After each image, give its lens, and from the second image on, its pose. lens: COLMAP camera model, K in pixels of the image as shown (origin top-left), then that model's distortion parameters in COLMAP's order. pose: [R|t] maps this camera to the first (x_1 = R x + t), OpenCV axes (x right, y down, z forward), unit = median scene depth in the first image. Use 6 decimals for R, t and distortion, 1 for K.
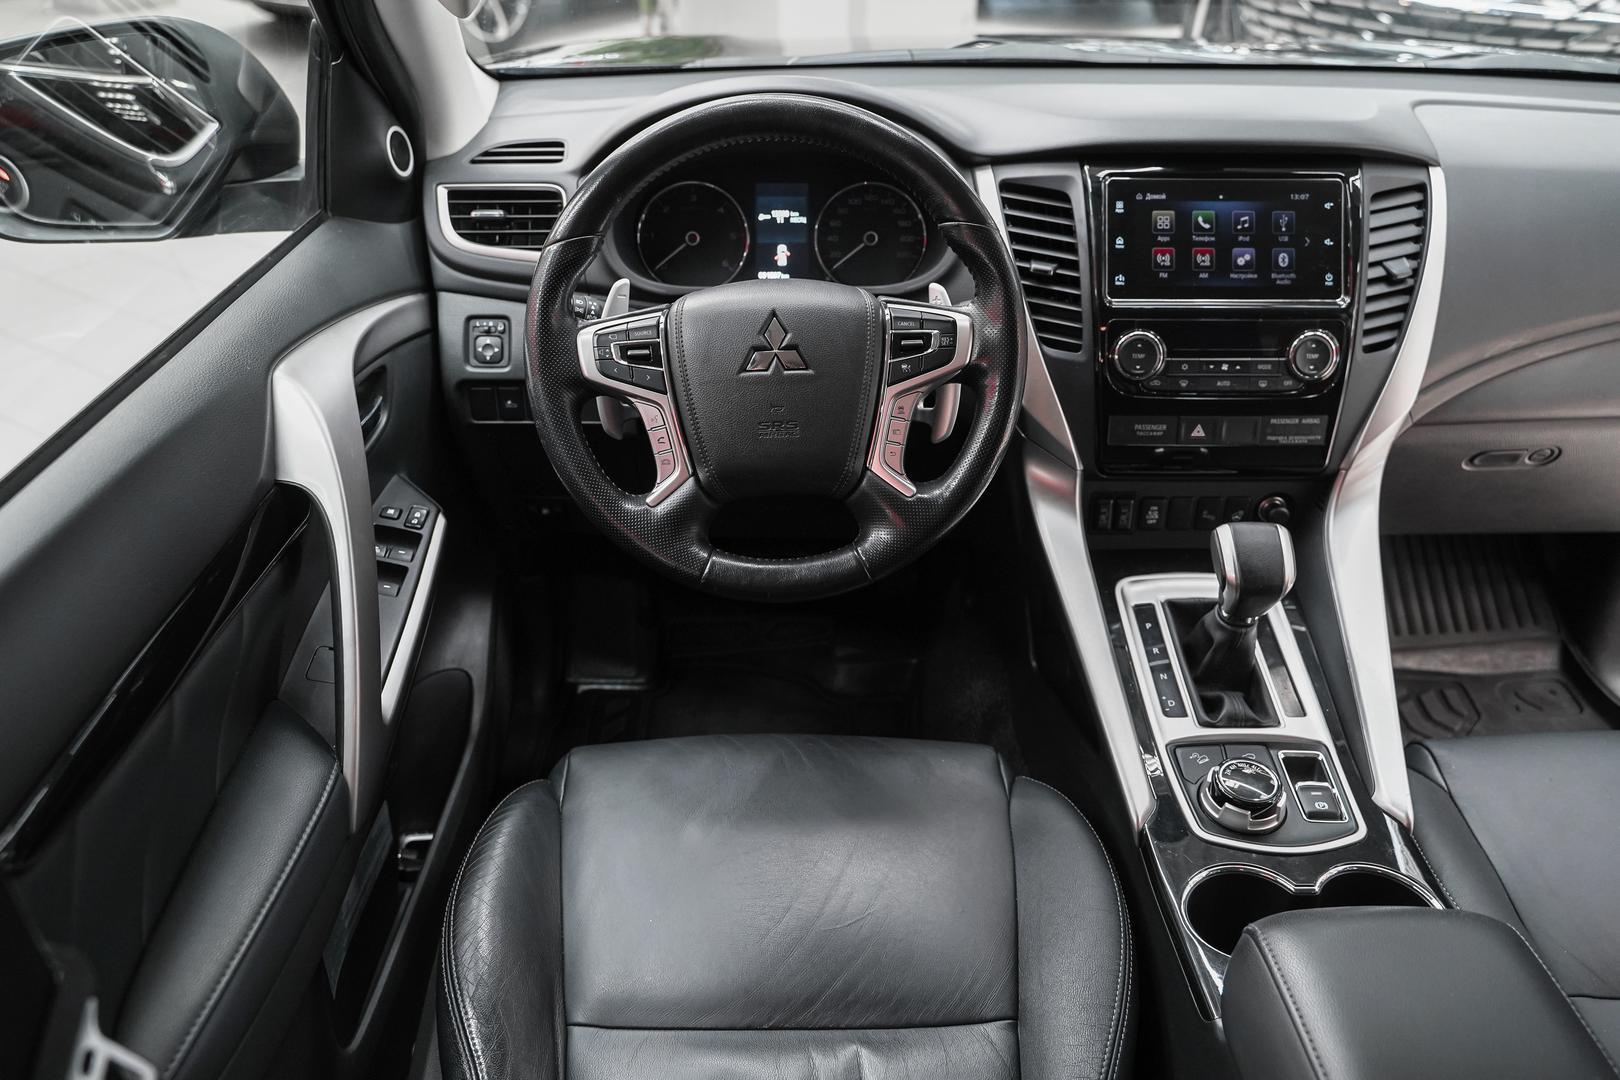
lens RADIAL K [[1283.5, 0, 810.0], [0, 1283.5, 540.0], [0, 0, 1]] dist [0.002178, -0.001593]
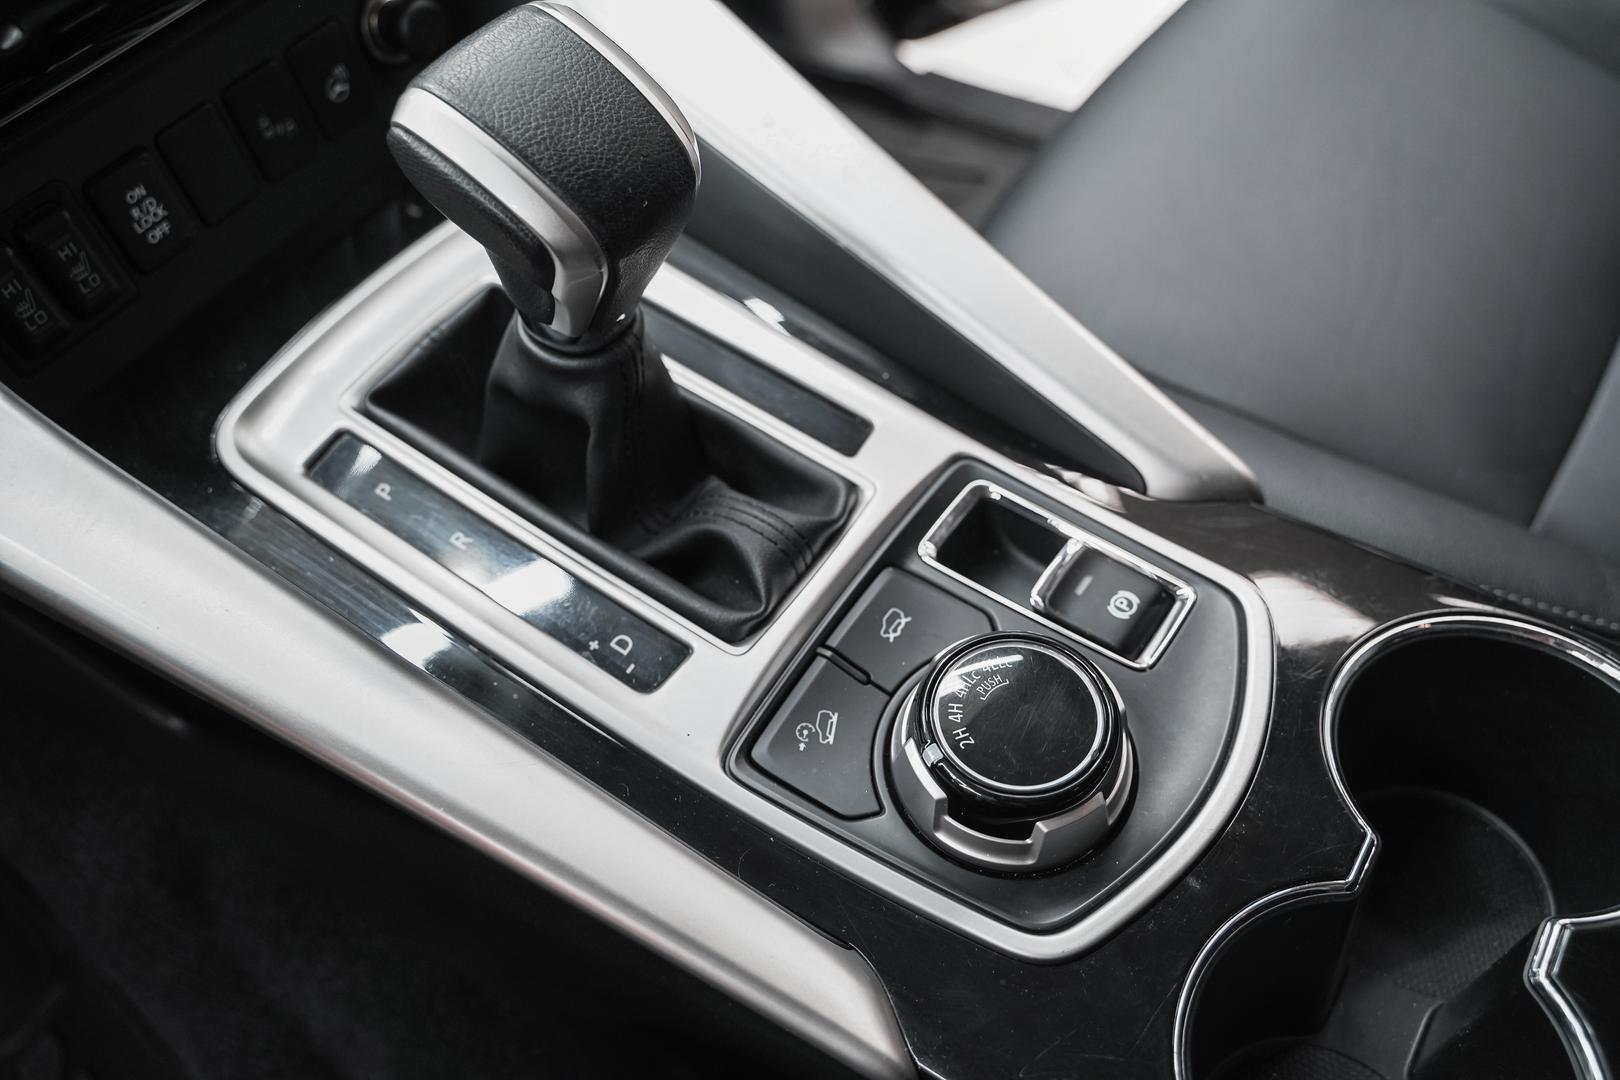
lens RADIAL K [[1283.5, 0, 810.0], [0, 1283.5, 540.0], [0, 0, 1]] dist [0.002178, -0.001593]
pose [[0.567005, -0.676087, 0.470543, 0.154446], [0.517803, 0.736816, 0.434721, -0.013270], [-0.640613, -0.002840, 0.767858, 0.648397]]
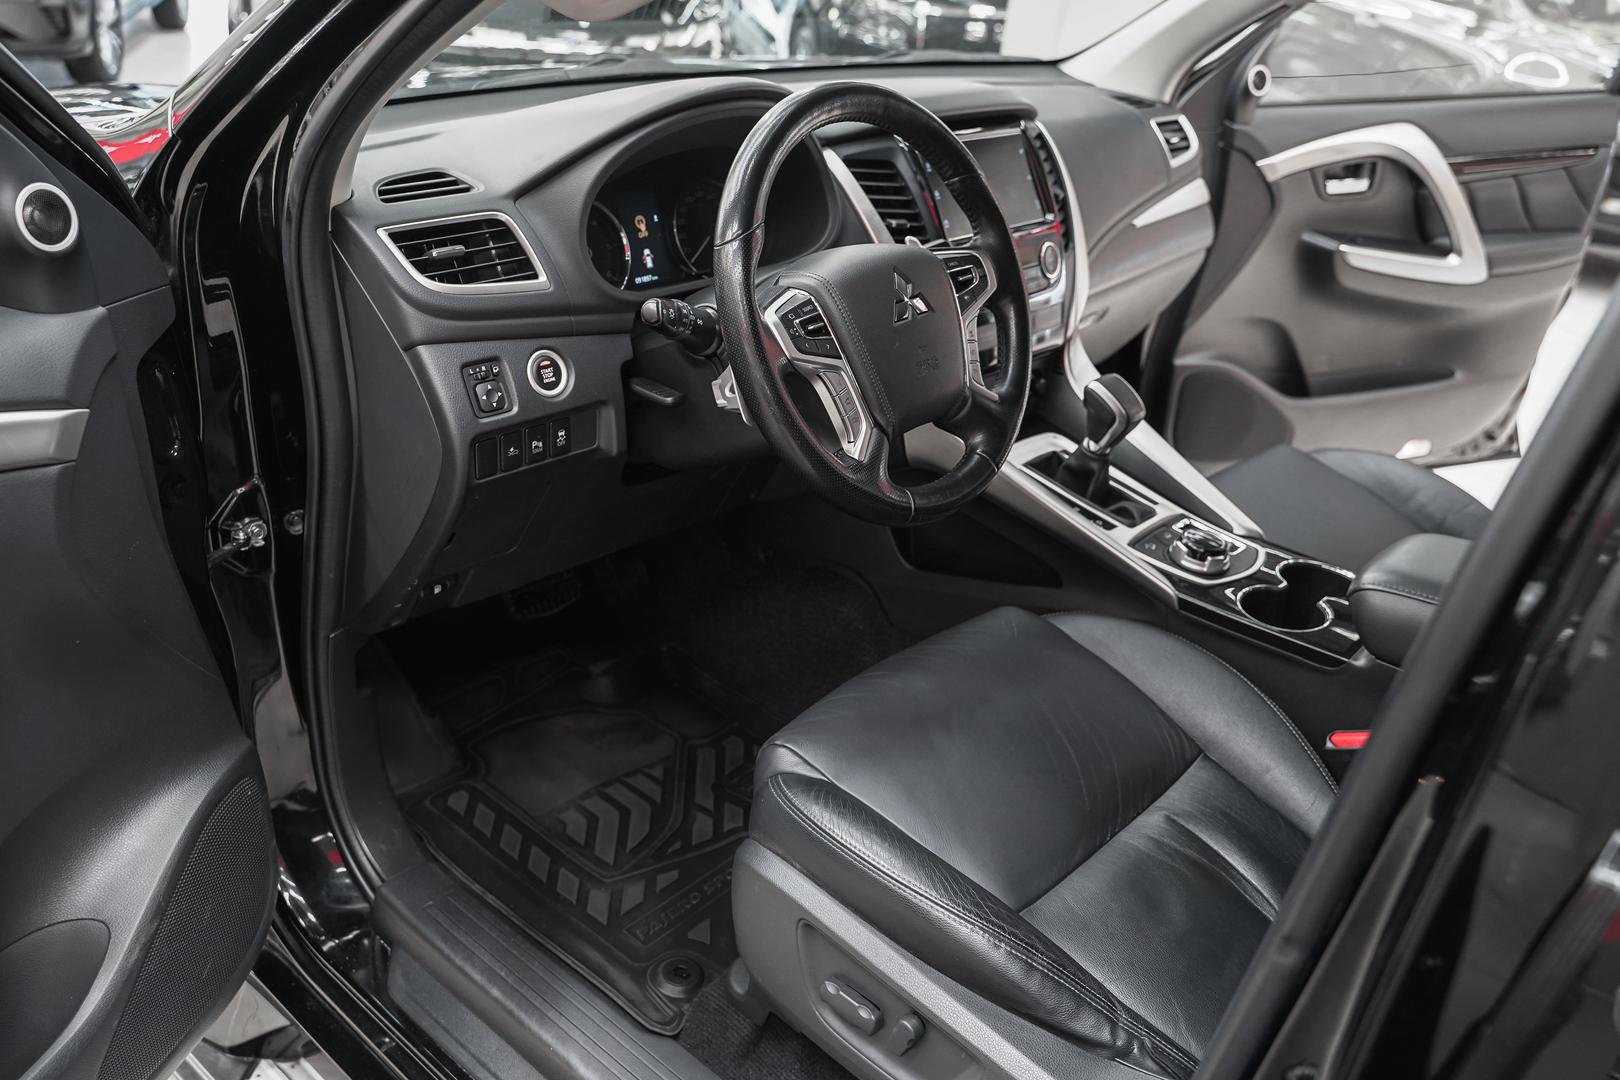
lens RADIAL K [[1283.5, 0, 810.0], [0, 1283.5, 540.0], [0, 0, 1]] dist [0.002178, -0.001593]
pose [[0.689634, -0.294336, 0.661643, -0.732410], [0.320846, 0.943291, 0.085210, -0.057771], [-0.649202, 0.153522, 0.744962, 0.194098]]
